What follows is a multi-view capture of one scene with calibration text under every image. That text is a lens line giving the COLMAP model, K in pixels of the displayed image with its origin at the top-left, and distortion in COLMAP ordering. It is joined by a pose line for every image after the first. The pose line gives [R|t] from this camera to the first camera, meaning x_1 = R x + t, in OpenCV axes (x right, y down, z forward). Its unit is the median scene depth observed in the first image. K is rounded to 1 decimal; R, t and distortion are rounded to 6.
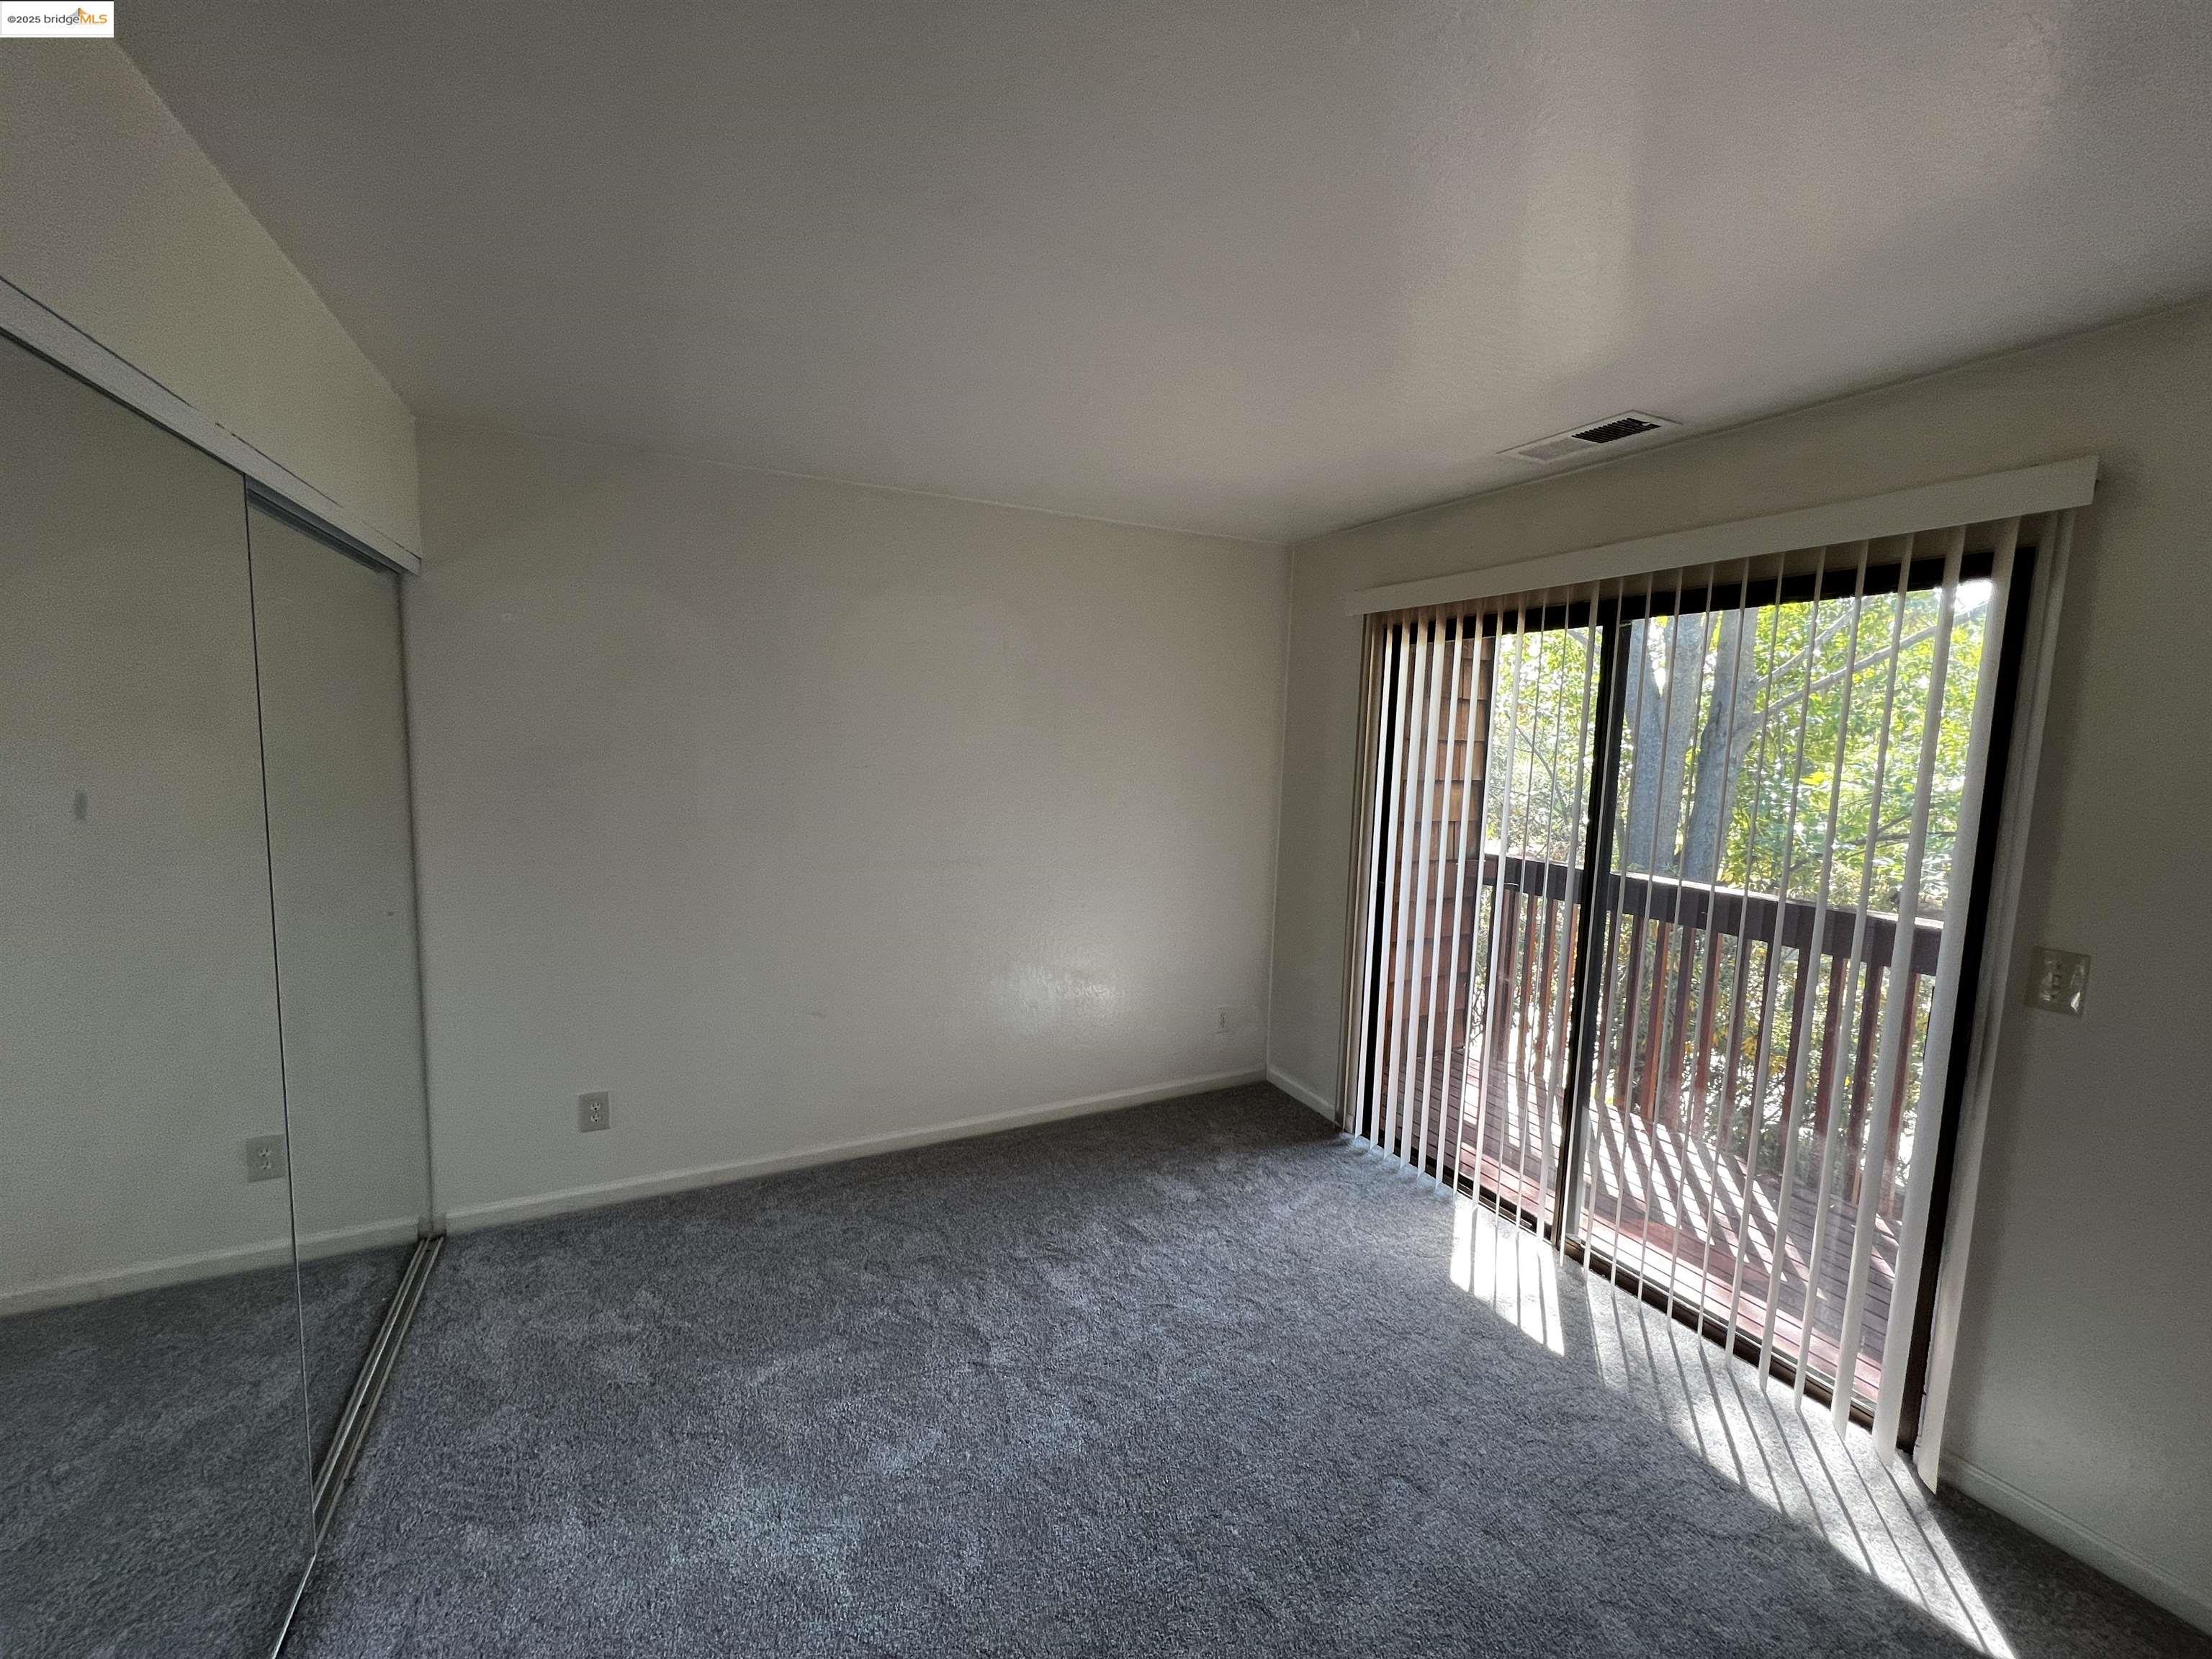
lens RADIAL K [[887.8, 0, 1114.3], [0, 887.8, 826.2], [0, 0, 1]] dist [0.000994, -0.000531]
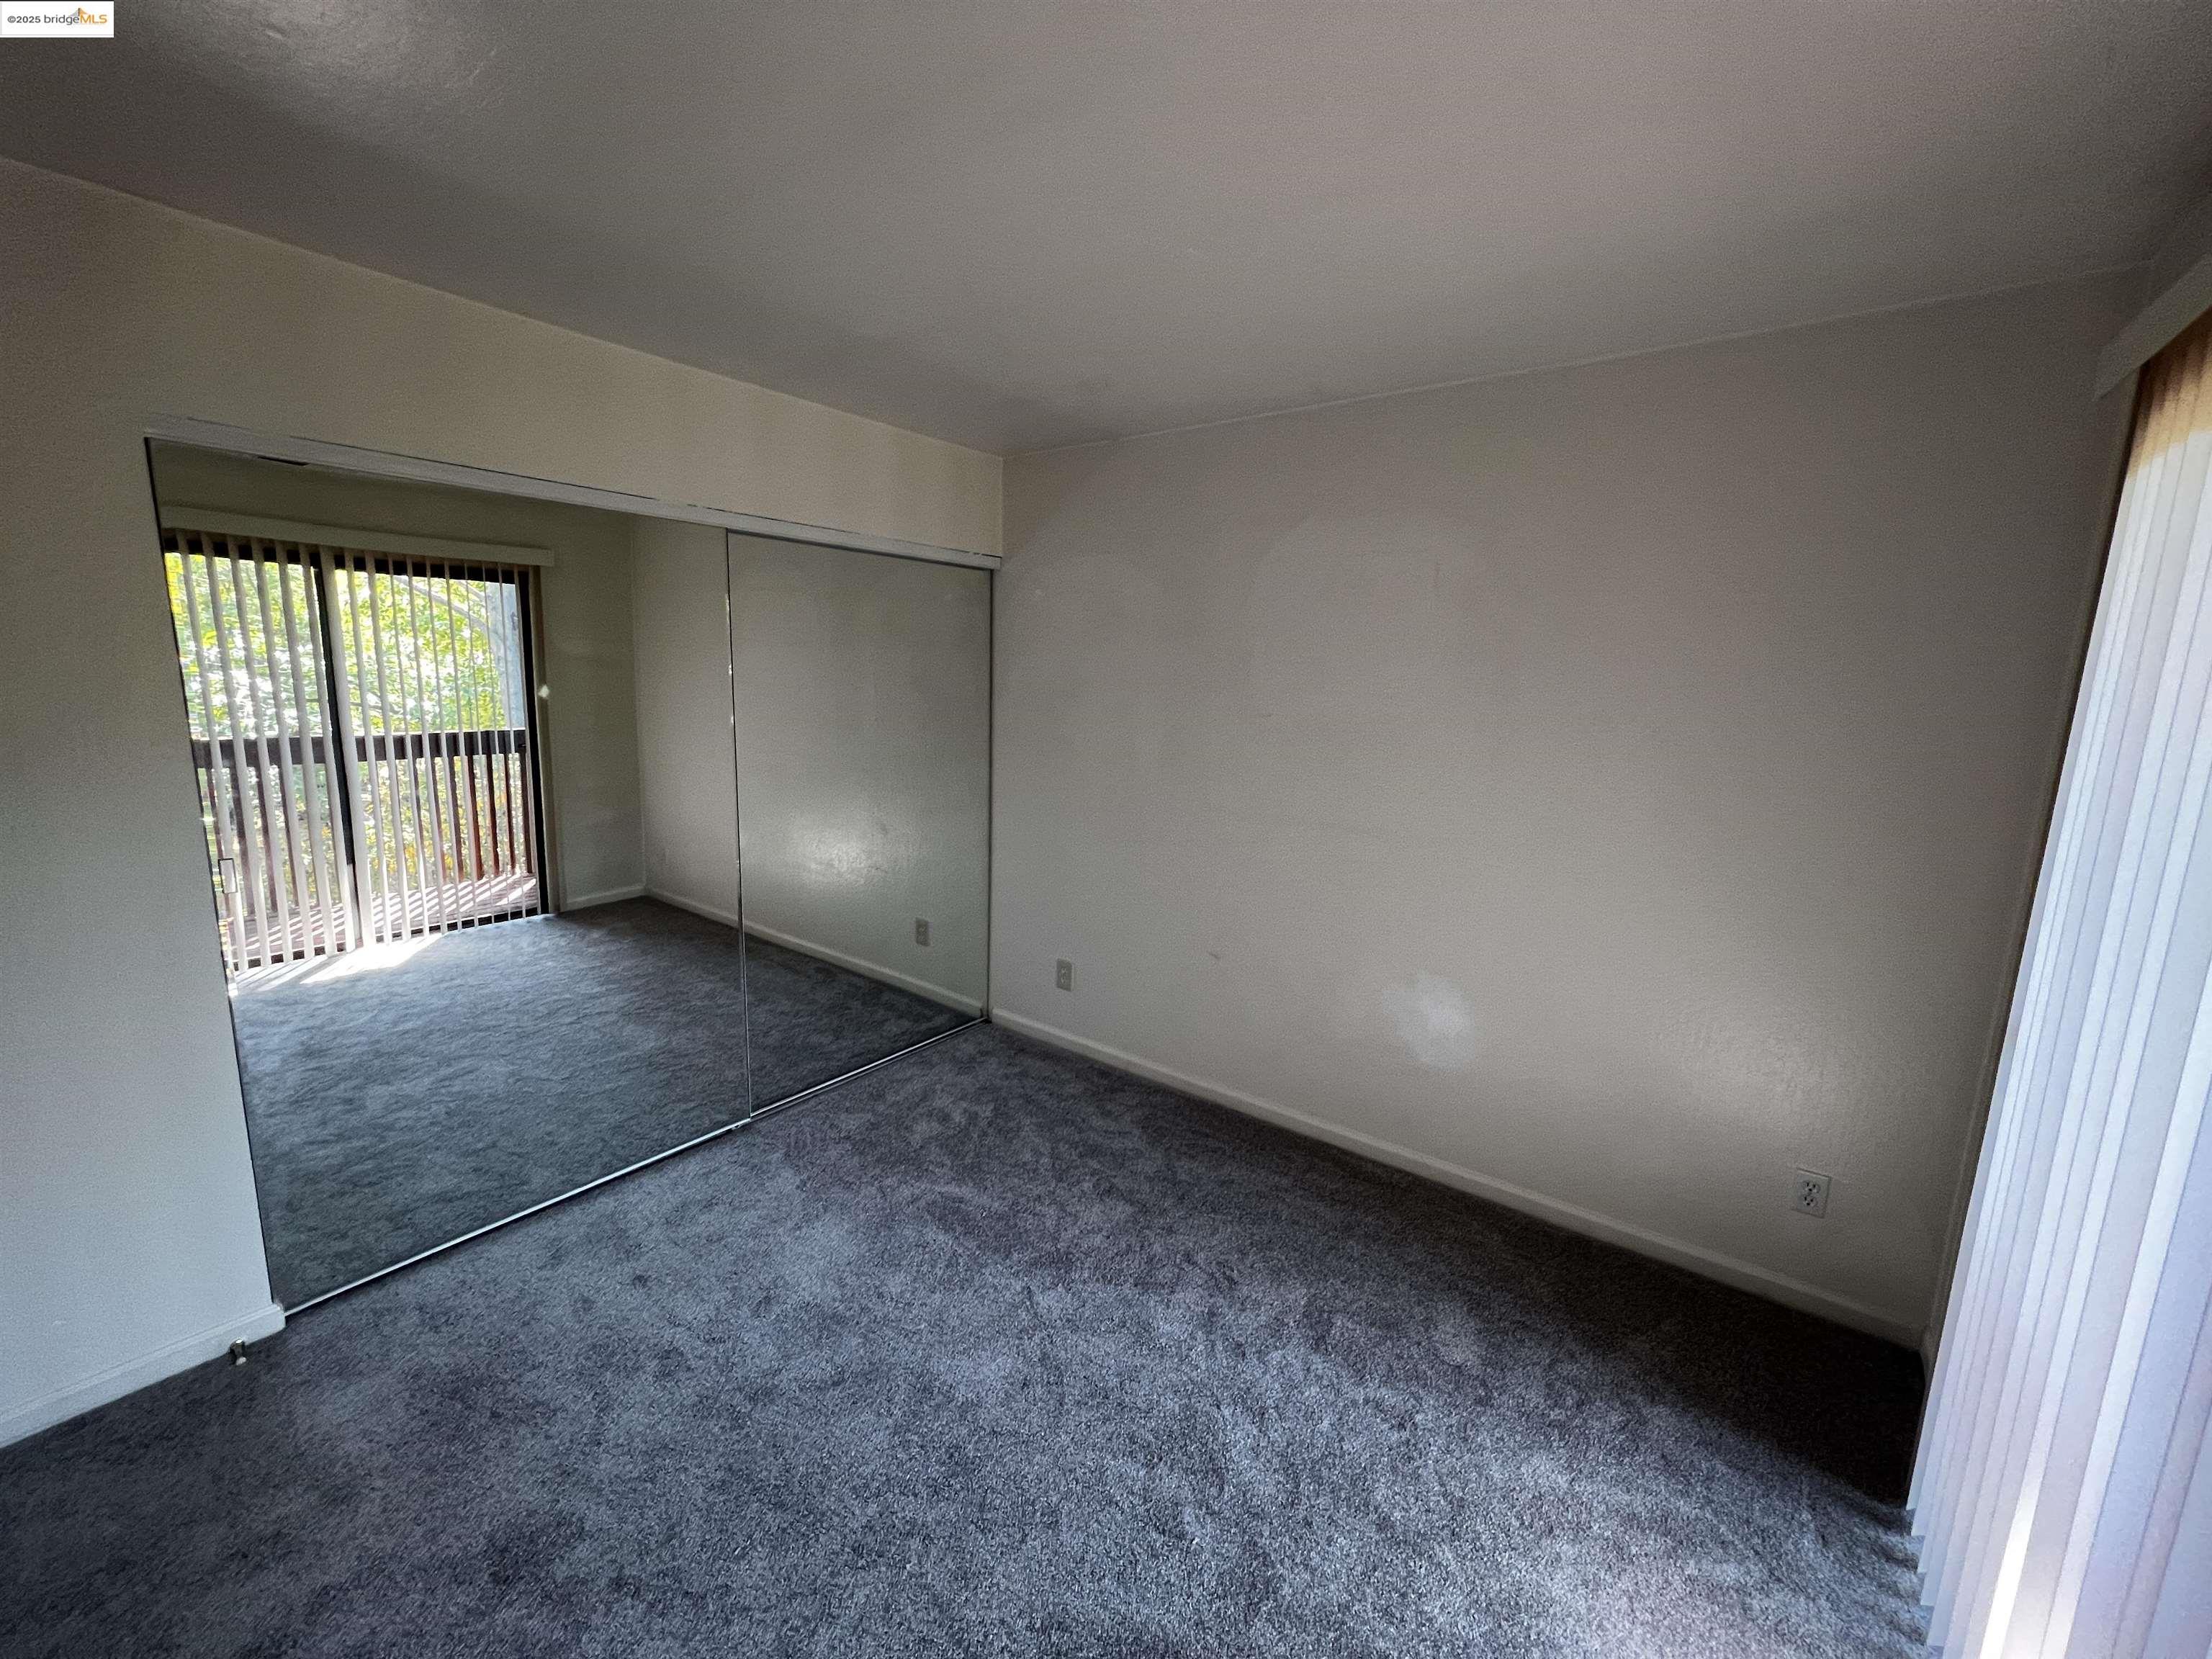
lens RADIAL K [[887.8, 0, 1113.2], [0, 887.8, 826.8], [0, 0, 1]] dist [0.000994, -0.000531]
pose [[0.437601, 0.134233, -0.889094, 0.573898], [-0.118928, 0.988748, 0.090743, -0.018086], [0.891270, 0.066029, 0.448641, 0.472981]]
